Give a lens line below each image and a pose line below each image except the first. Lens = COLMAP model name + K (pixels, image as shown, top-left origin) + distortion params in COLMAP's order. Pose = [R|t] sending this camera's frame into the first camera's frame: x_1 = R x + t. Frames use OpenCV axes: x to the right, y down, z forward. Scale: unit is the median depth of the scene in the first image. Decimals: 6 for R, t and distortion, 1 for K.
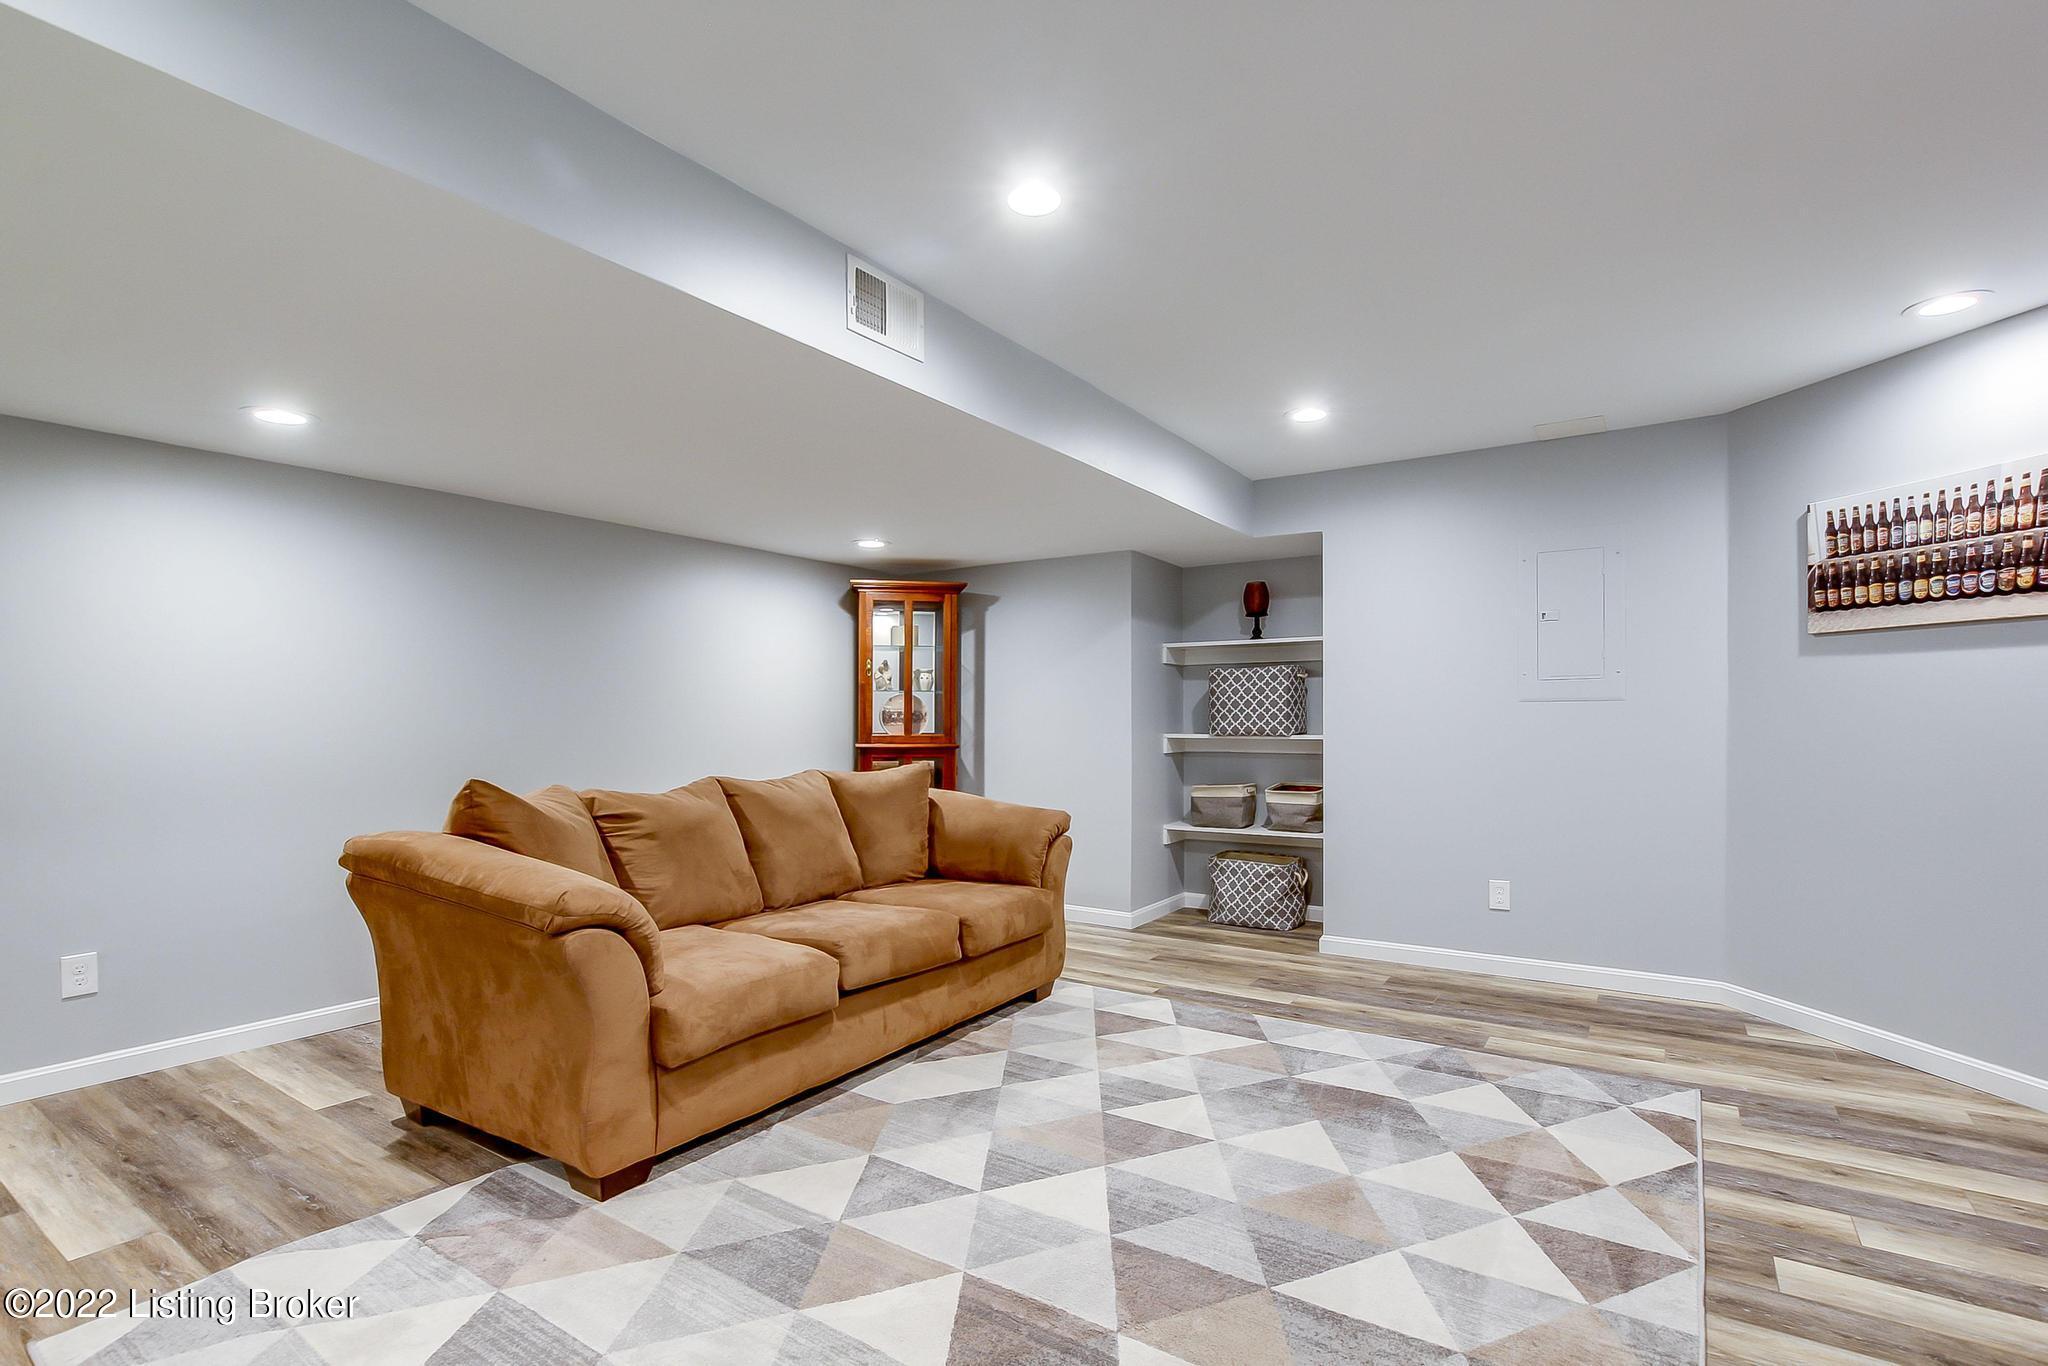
lens RADIAL K [[983.7, 0, 983.9], [0, 983.7, 723.1], [0, 0, 1]] dist [-0.016384, 0.003538]
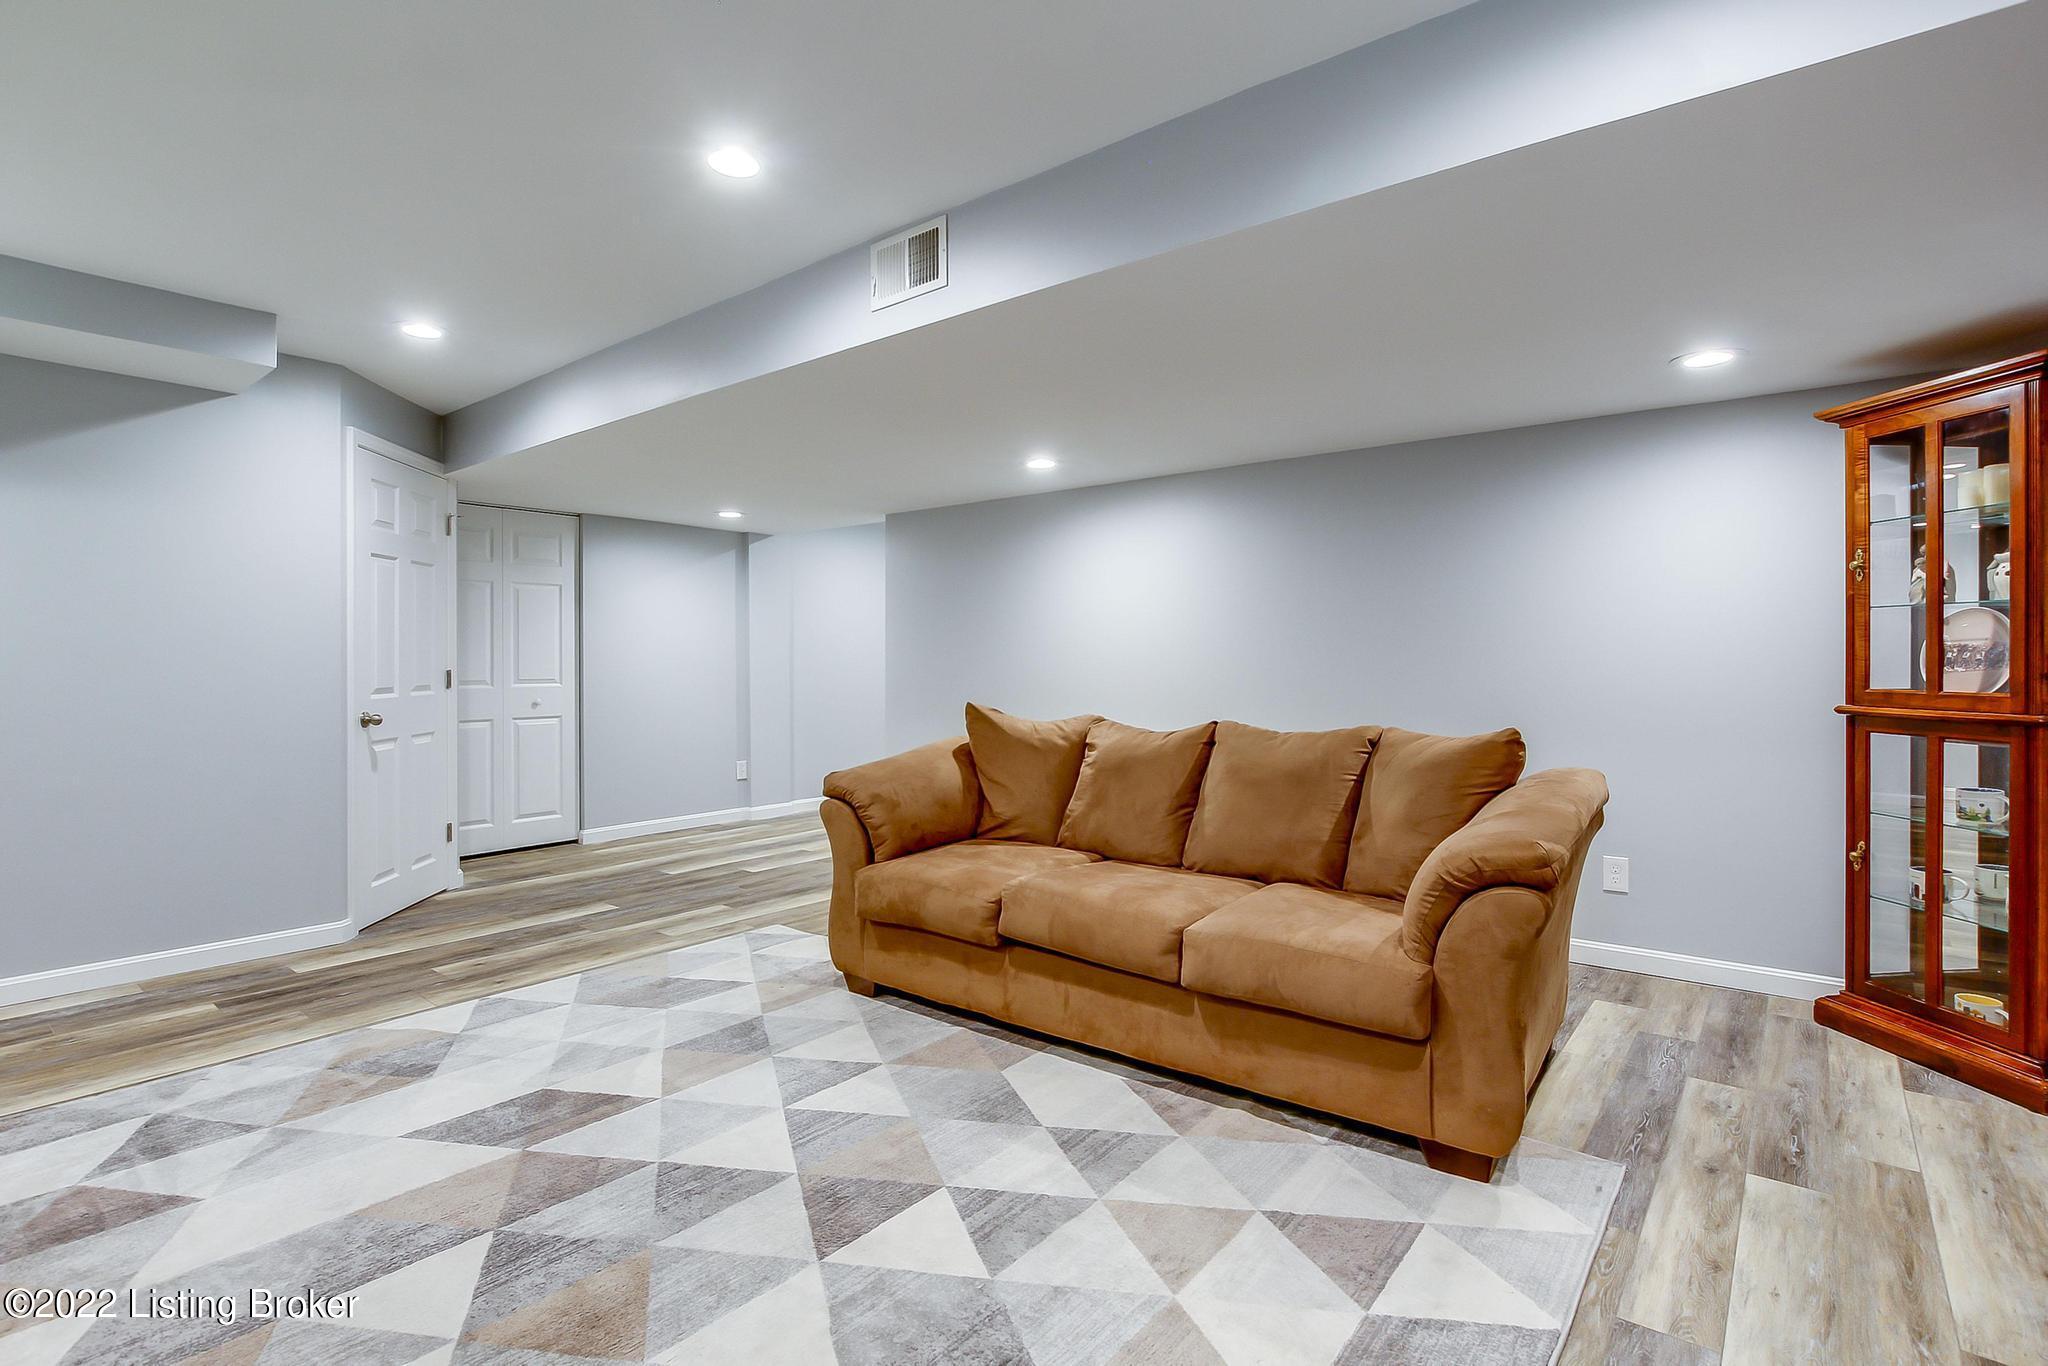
lens RADIAL K [[983.7, 0, 1021.8], [0, 983.7, 667.5], [0, 0, 1]] dist [-0.016384, 0.003538]
pose [[-0.078376, 0.010312, -0.996871, 0.833883], [0.001562, 0.999947, 0.010221, -0.009941], [0.996923, -0.000756, -0.078387, 1.080633]]
